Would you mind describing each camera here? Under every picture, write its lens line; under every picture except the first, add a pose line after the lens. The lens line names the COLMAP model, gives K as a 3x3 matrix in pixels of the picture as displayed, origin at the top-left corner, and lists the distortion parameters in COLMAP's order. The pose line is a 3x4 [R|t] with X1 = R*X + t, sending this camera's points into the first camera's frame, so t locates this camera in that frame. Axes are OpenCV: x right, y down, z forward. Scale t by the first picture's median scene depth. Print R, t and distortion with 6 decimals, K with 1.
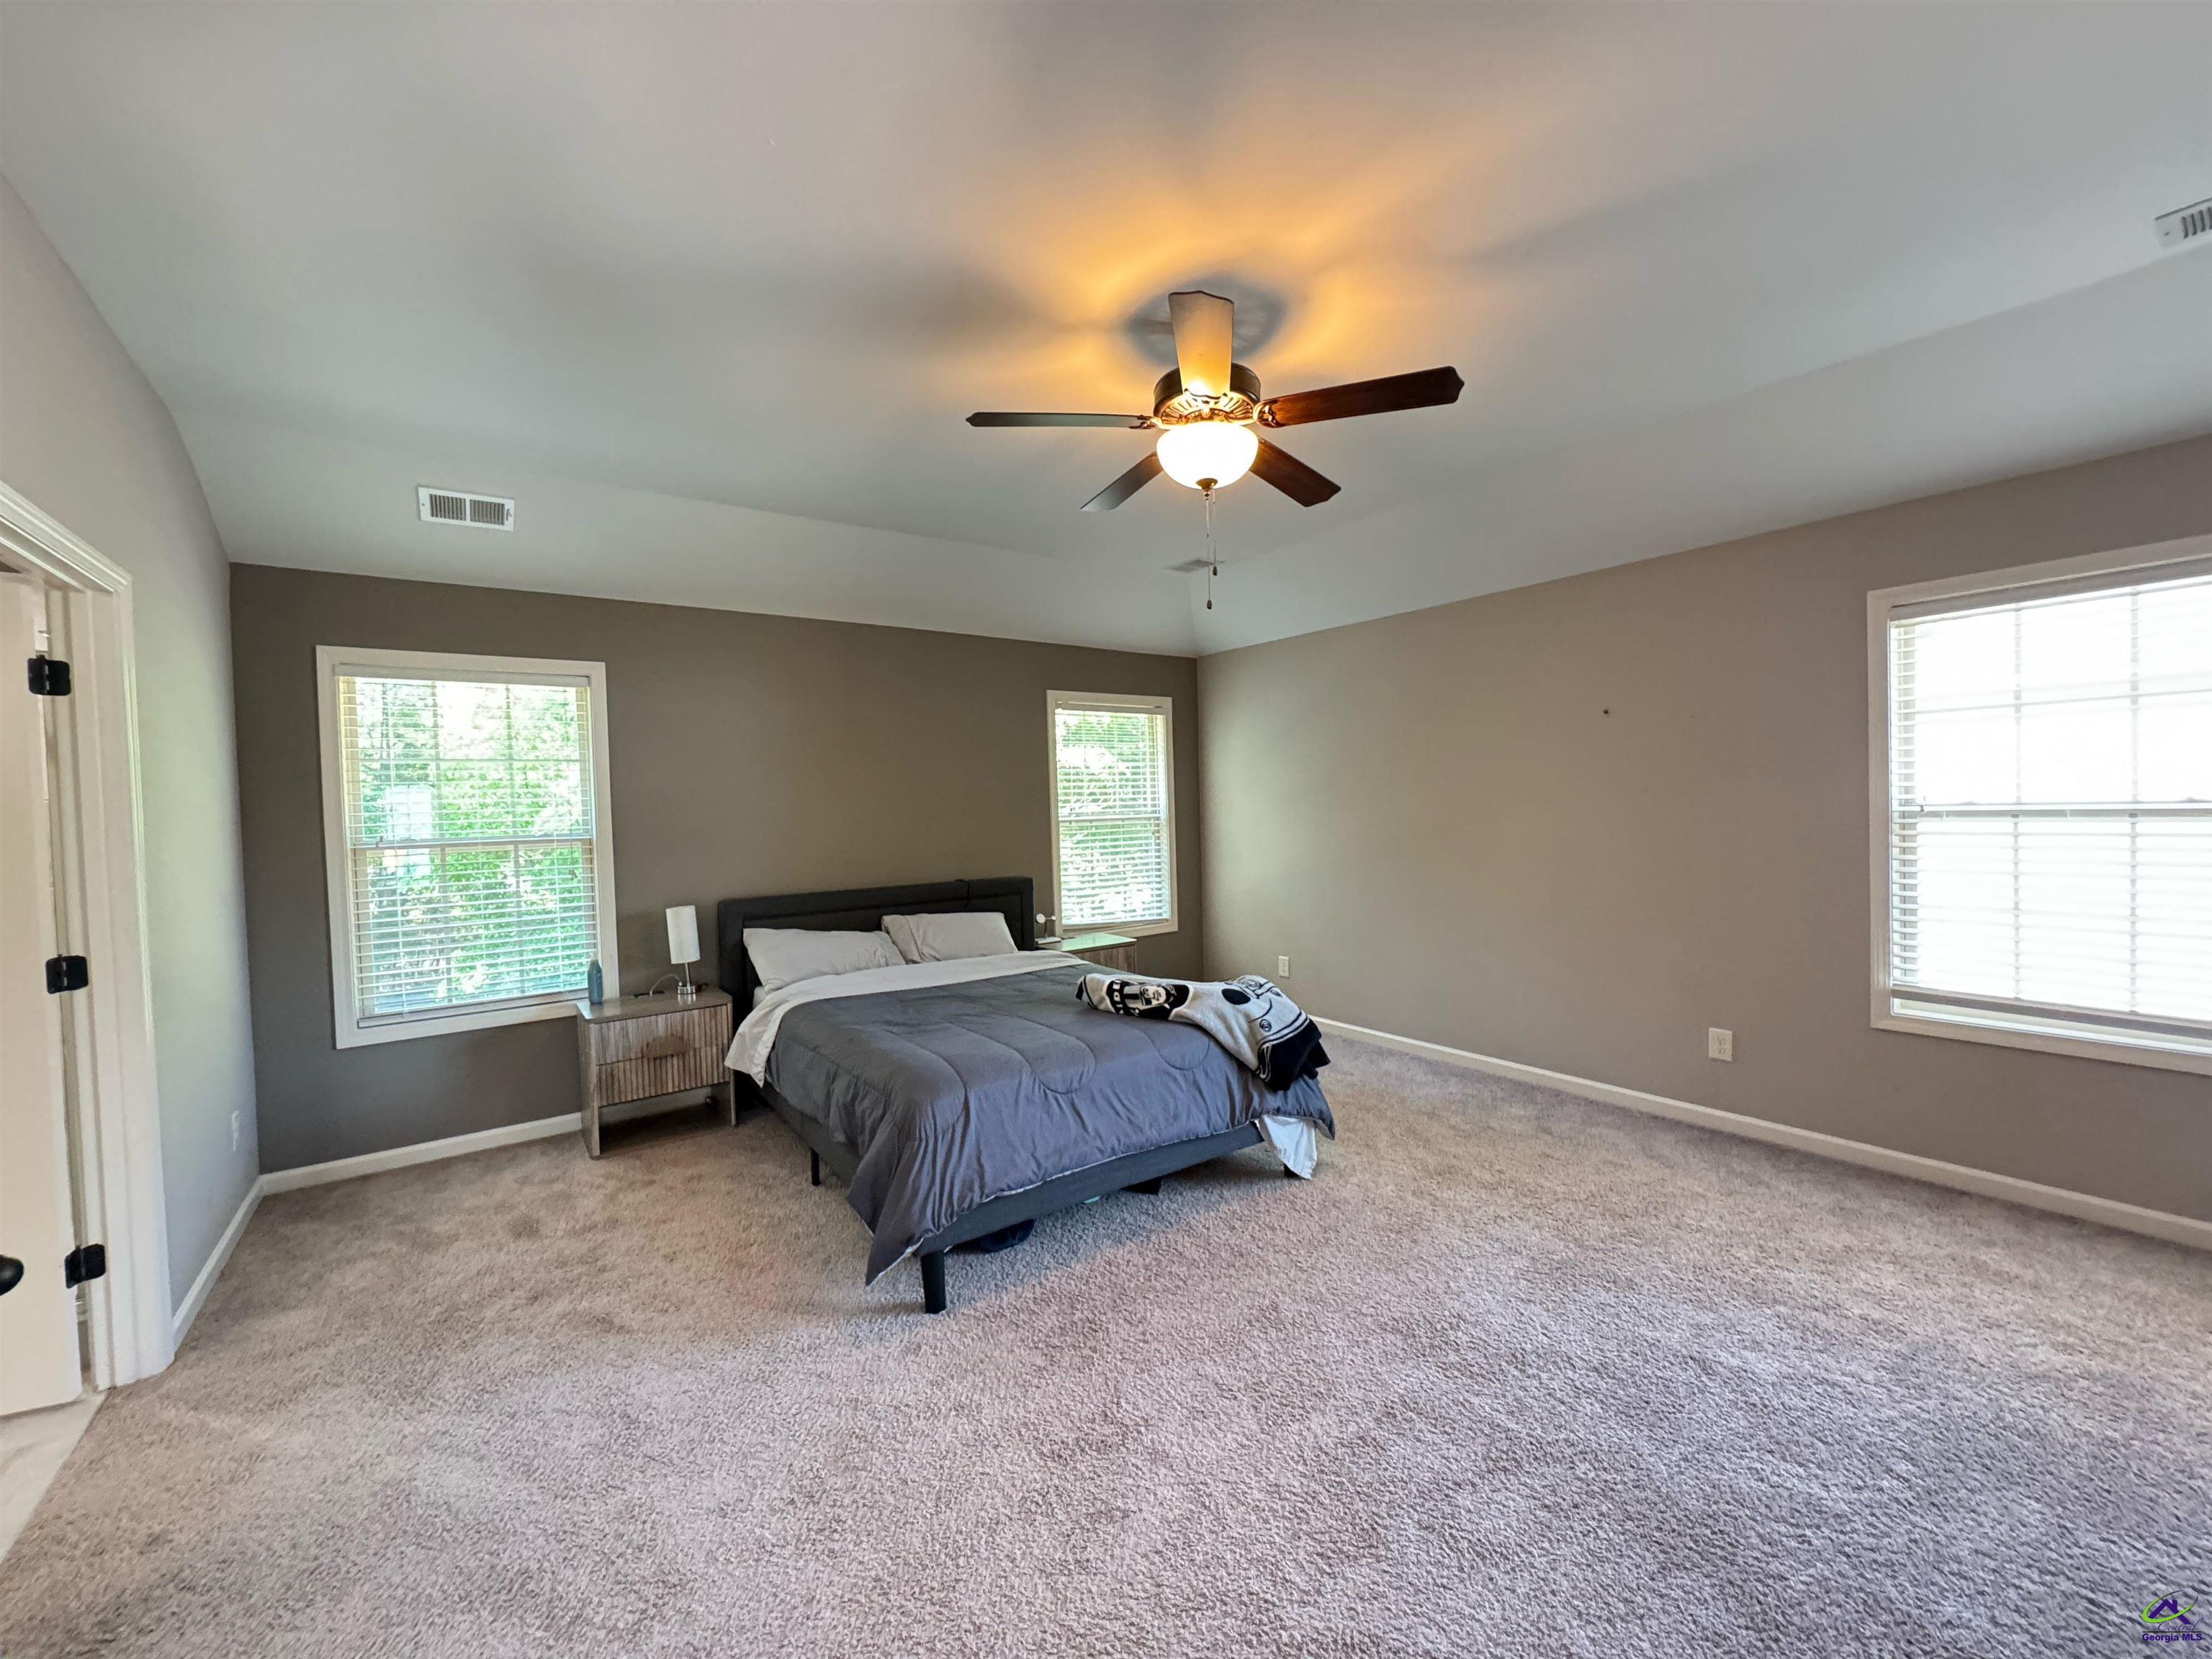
lens RADIAL K [[882.5, 0, 1102.7], [0, 882.5, 833.1], [0, 0, 1]] dist [-0.004204, 0.000417]
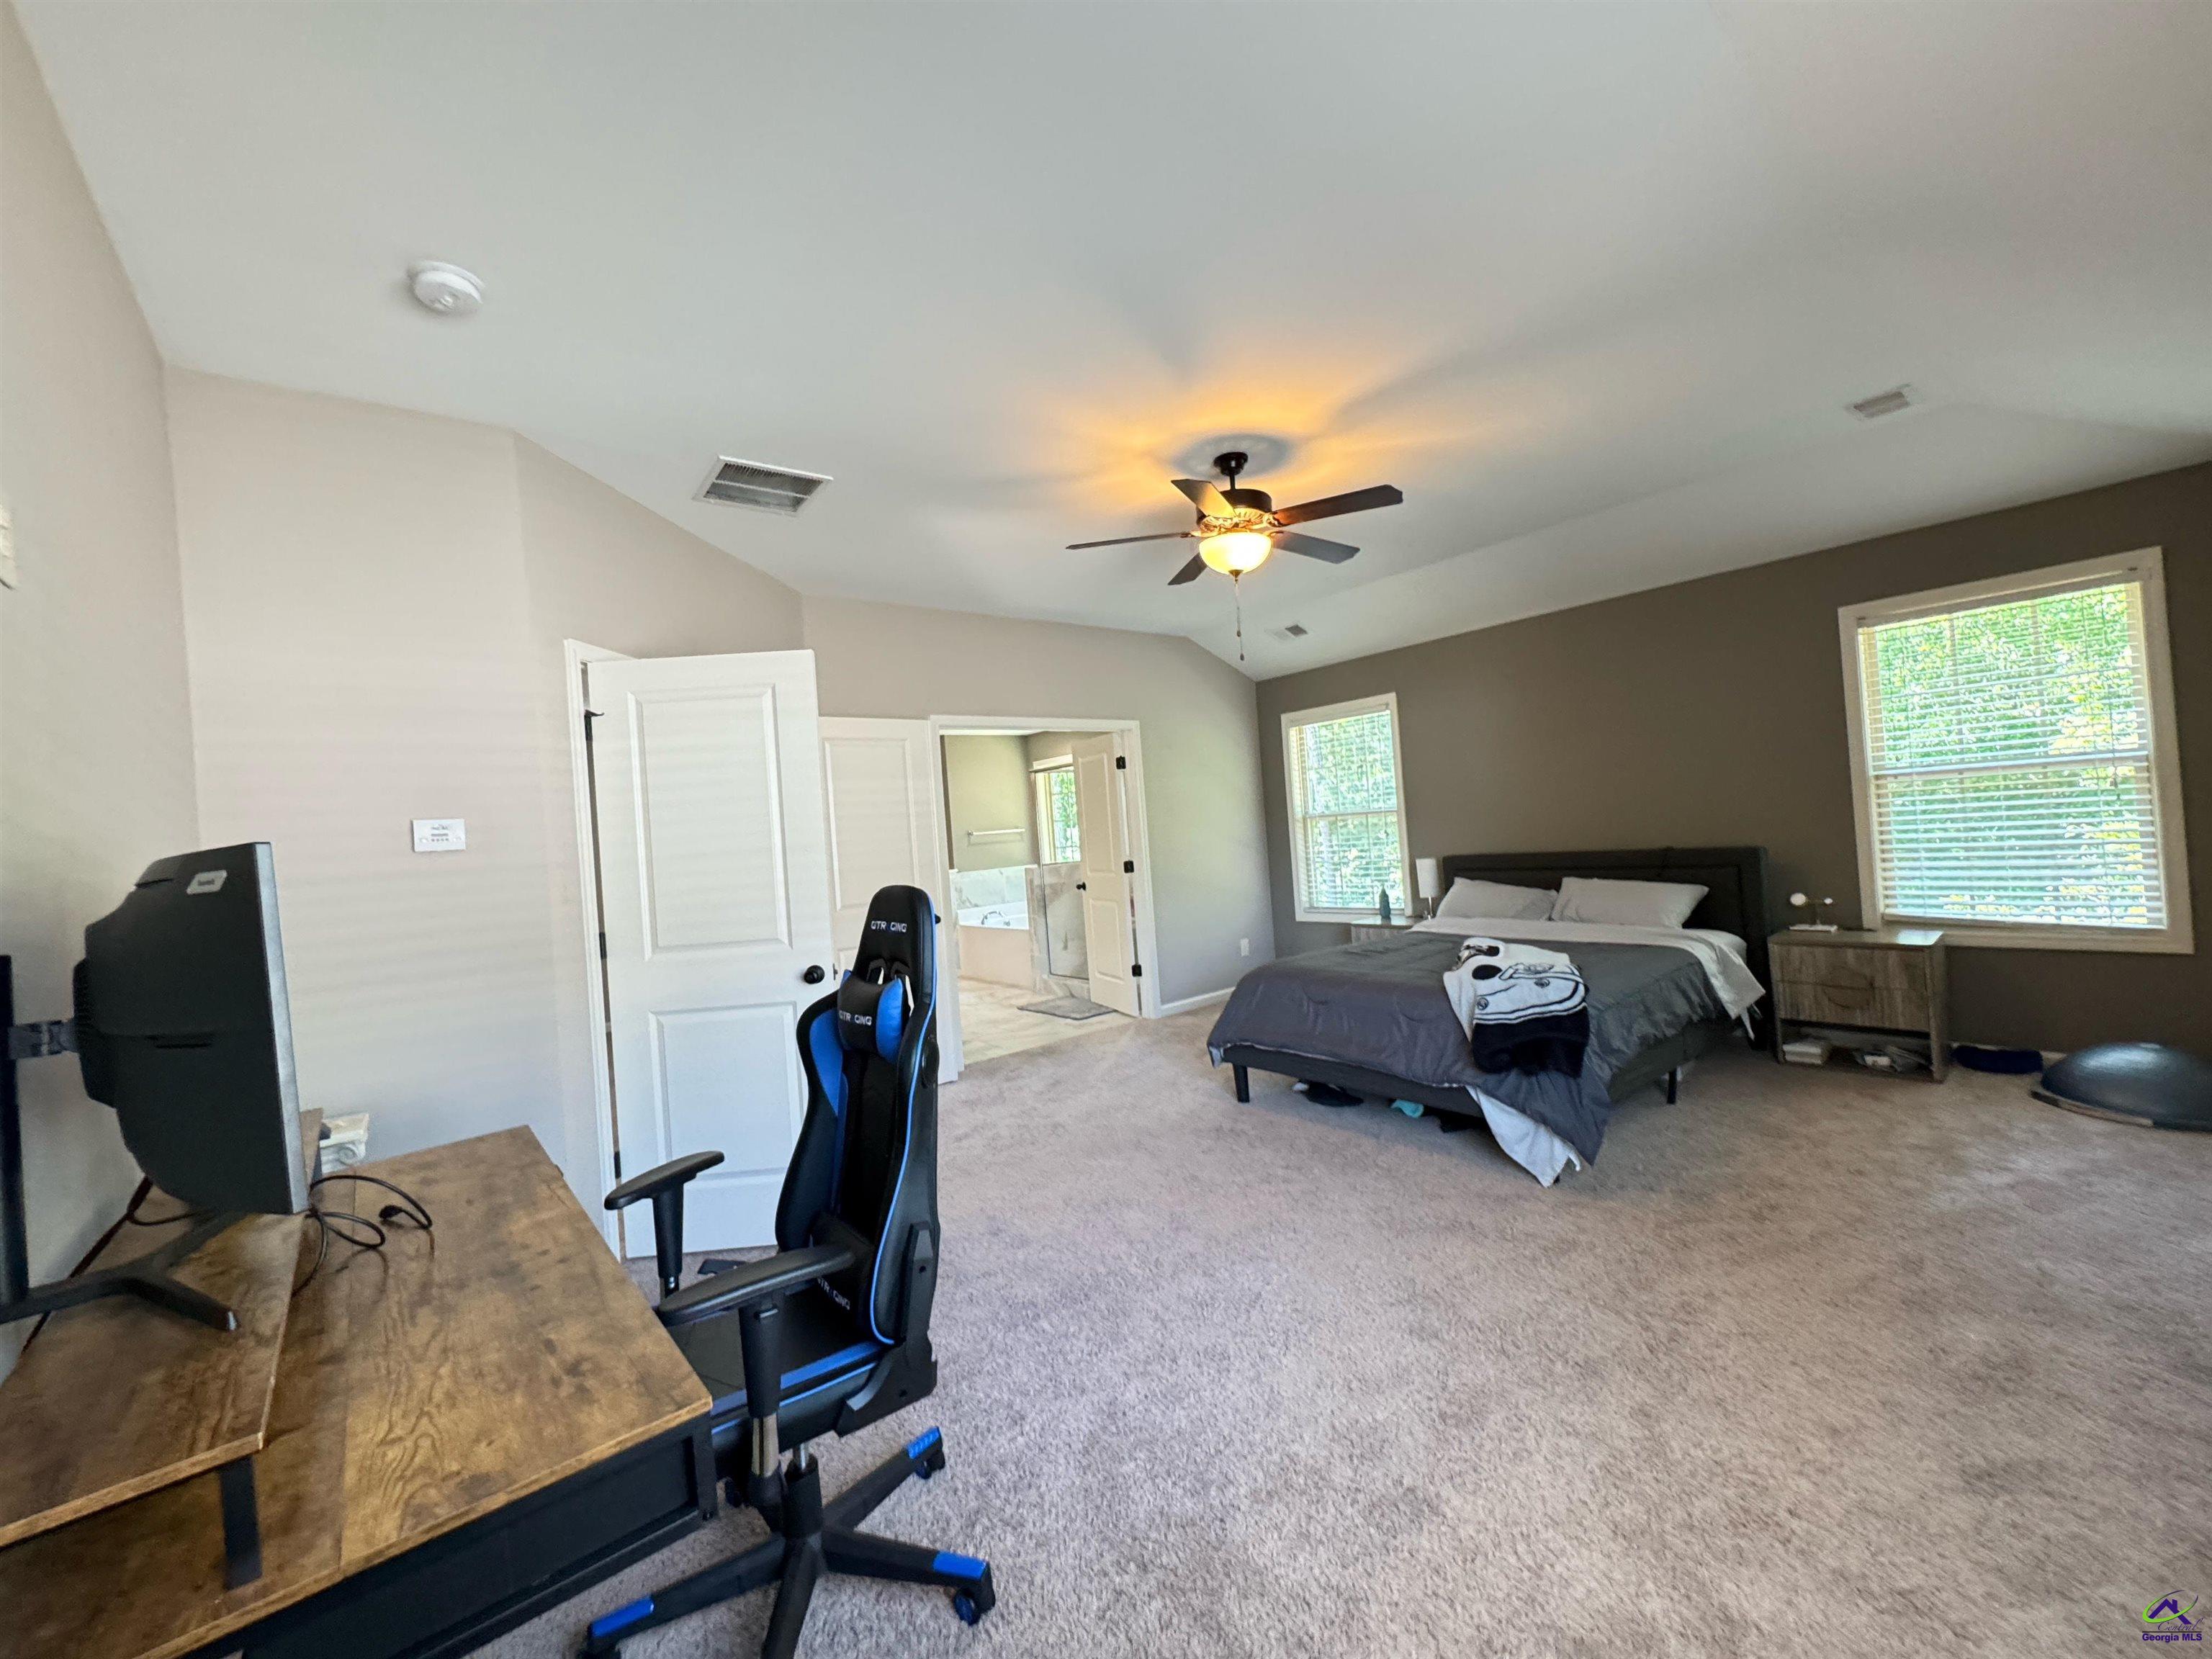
lens RADIAL K [[882.5, 0, 1113.1], [0, 882.5, 820.0], [0, 0, 1]] dist [-0.004204, 0.000417]
pose [[0.072154, 0.007920, -0.997362, 0.972407], [0.035985, 0.999297, 0.010538, -0.010506], [0.996744, -0.036651, 0.071818, 0.440827]]
